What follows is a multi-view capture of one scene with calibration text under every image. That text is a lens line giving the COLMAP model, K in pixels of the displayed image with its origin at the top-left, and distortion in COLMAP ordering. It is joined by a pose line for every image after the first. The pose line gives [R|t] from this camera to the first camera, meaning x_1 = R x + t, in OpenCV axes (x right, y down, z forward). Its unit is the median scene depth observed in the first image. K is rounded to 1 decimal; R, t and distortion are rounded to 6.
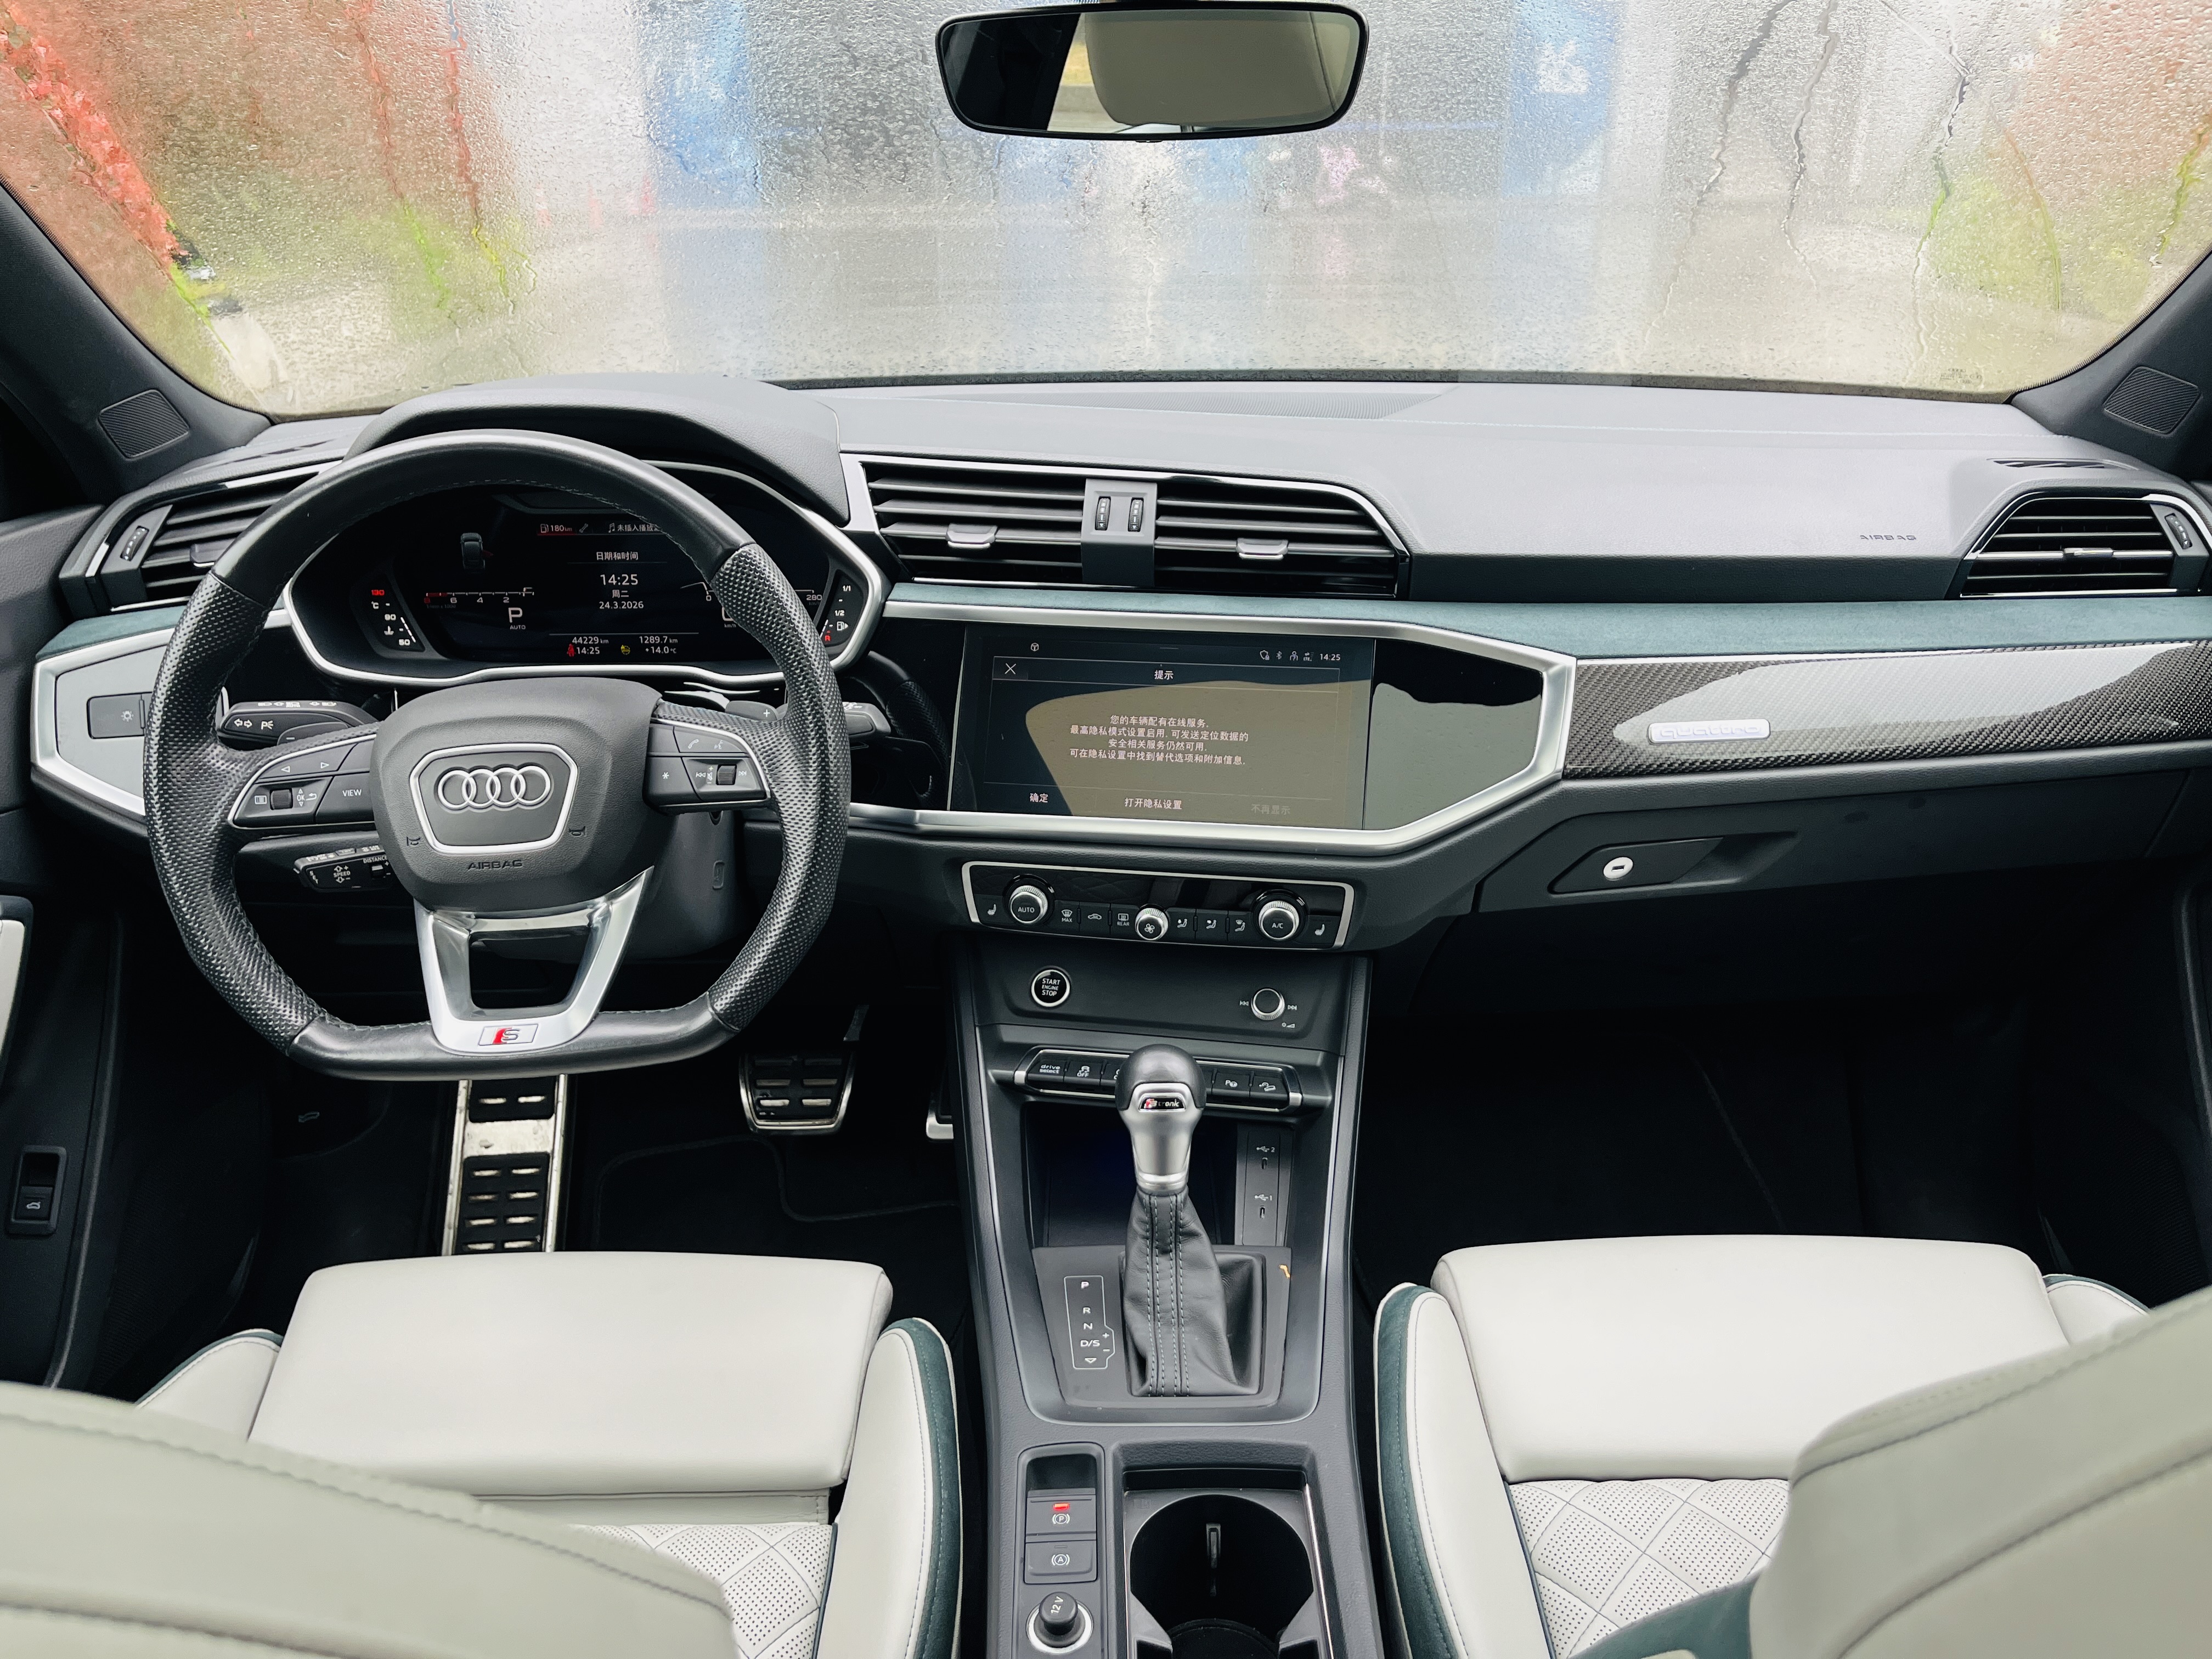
lens RADIAL K [[1578.0, 0, 1106.0], [0, 1578.0, 829.5], [0, 0, 1]] dist [0.049434, -0.084487]
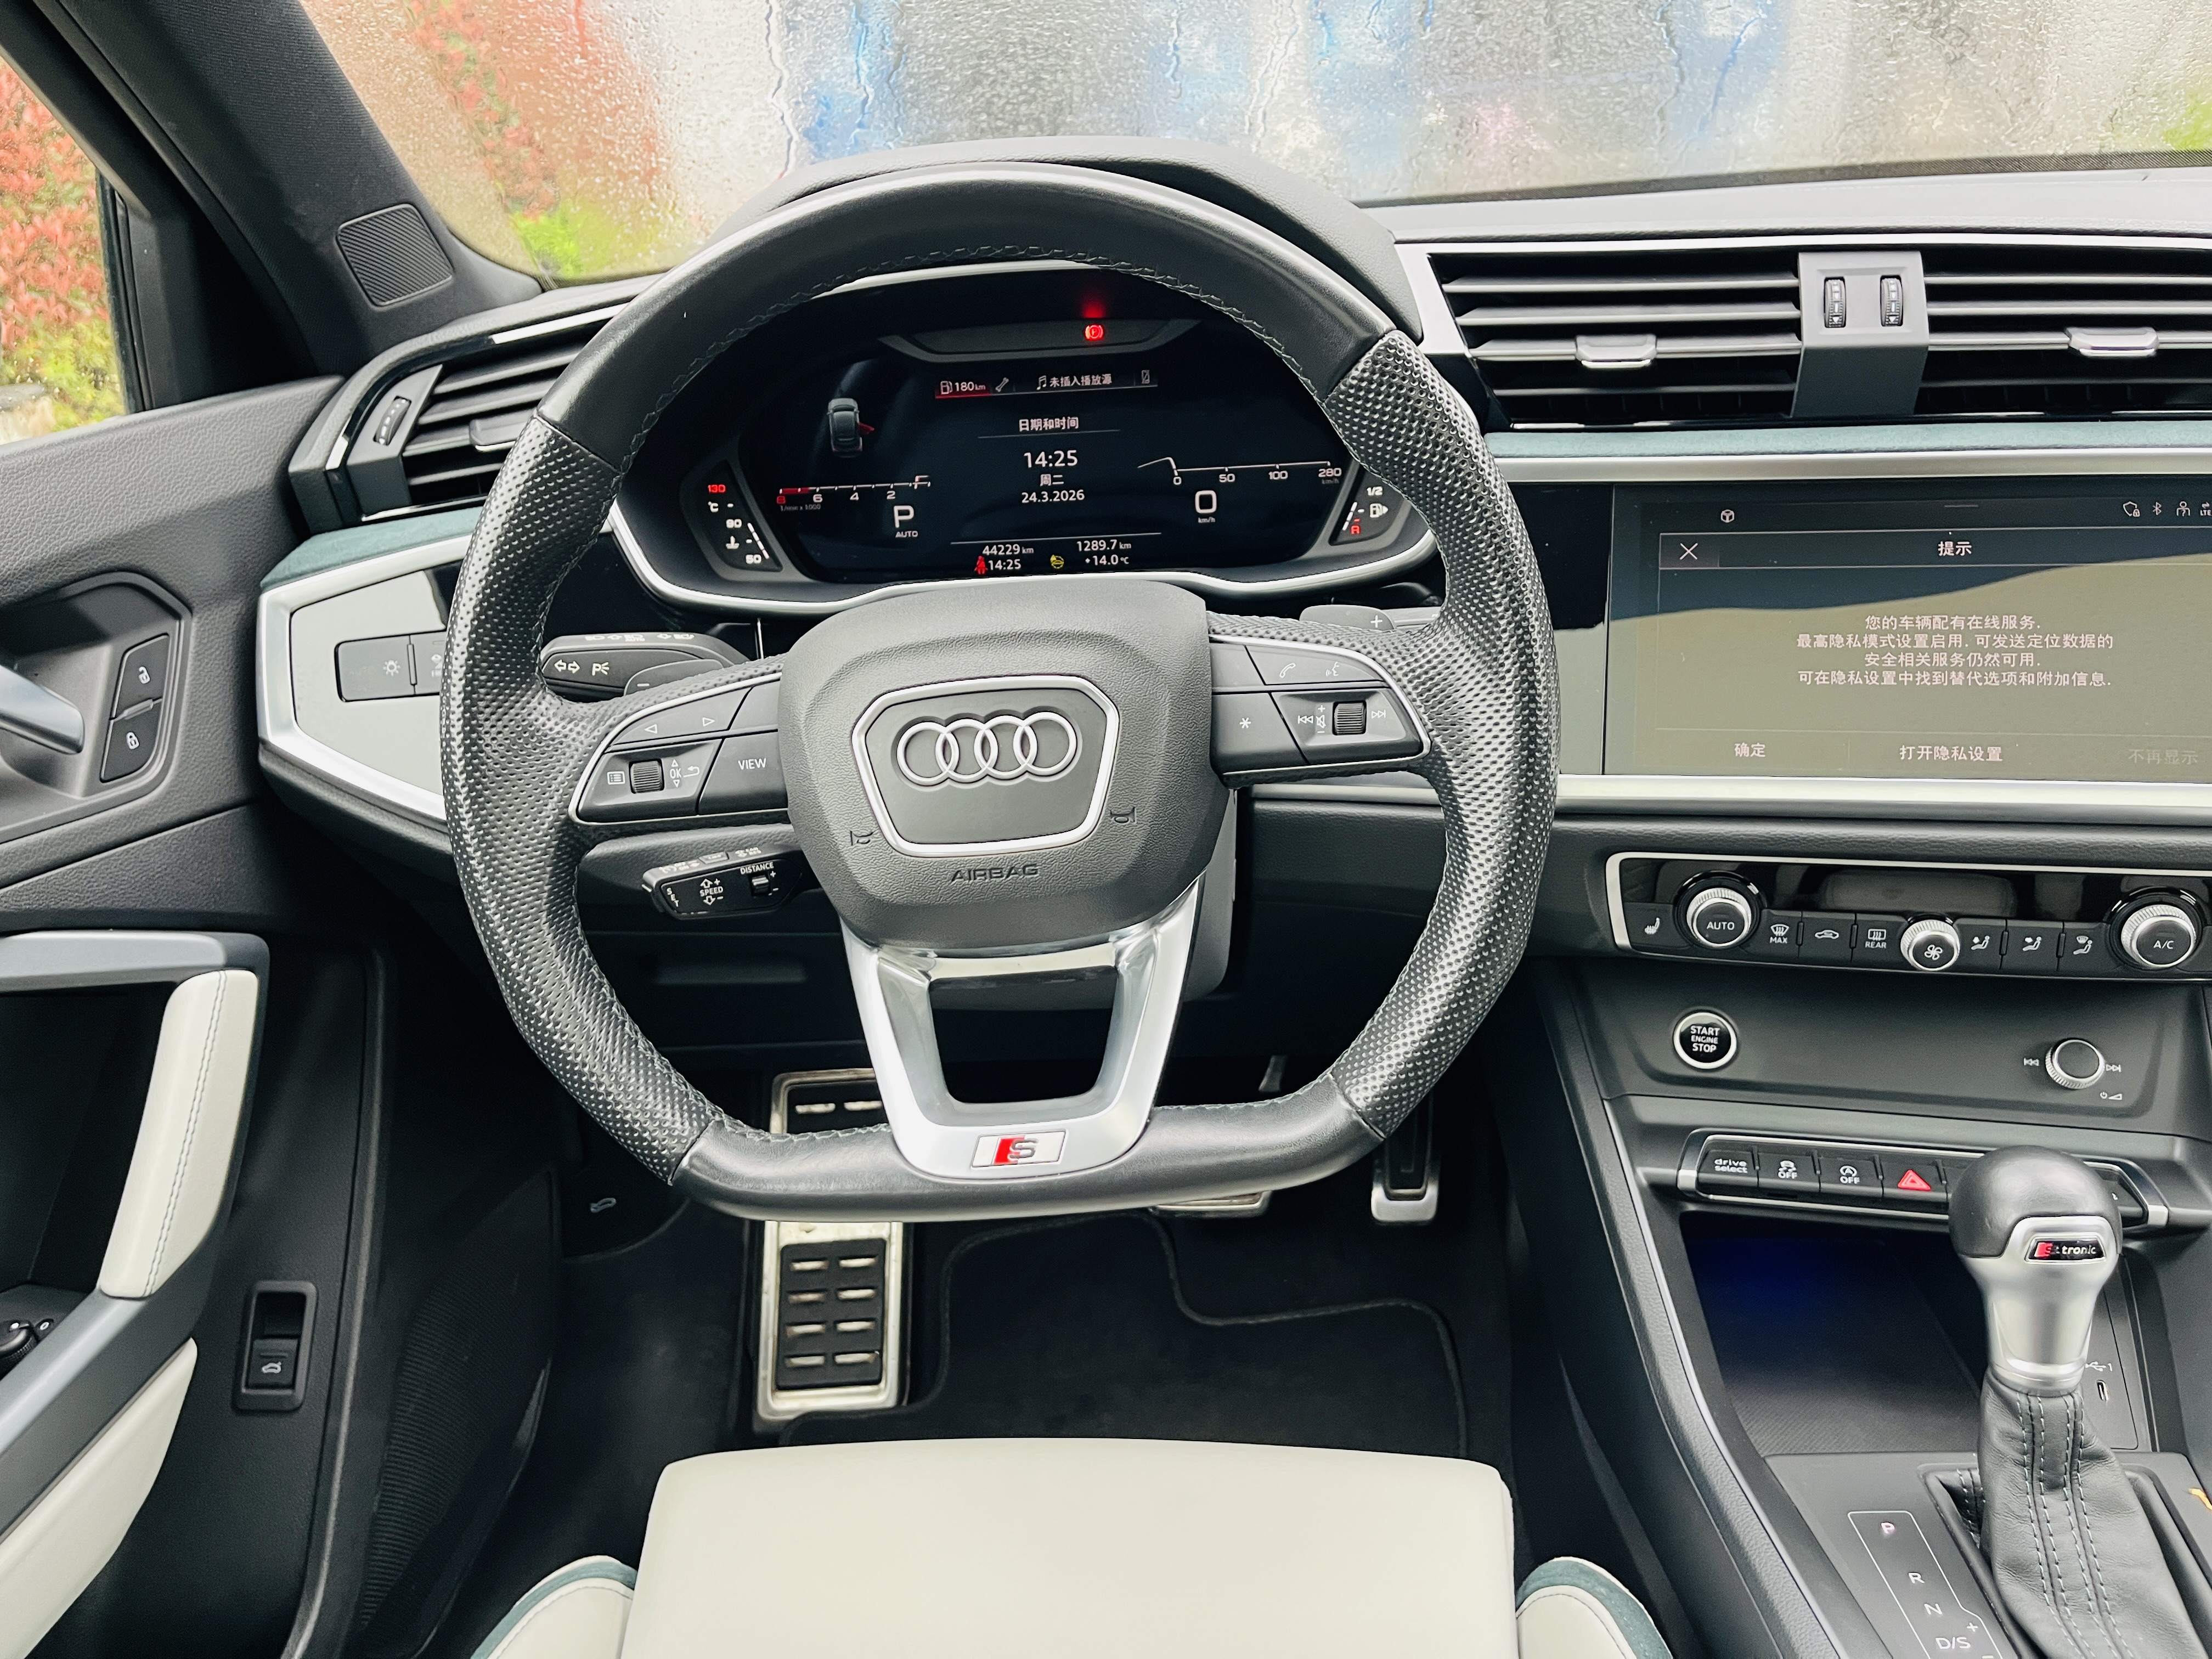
lens RADIAL K [[1578.0, 0, 1106.0], [0, 1578.0, 829.5], [0, 0, 1]] dist [0.049434, -0.084487]
pose [[0.995805, -0.023673, -0.088383, -0.248084], [0.023973, 0.999710, 0.002339, 0.004369], [0.088302, -0.004448, 0.996084, 0.340557]]
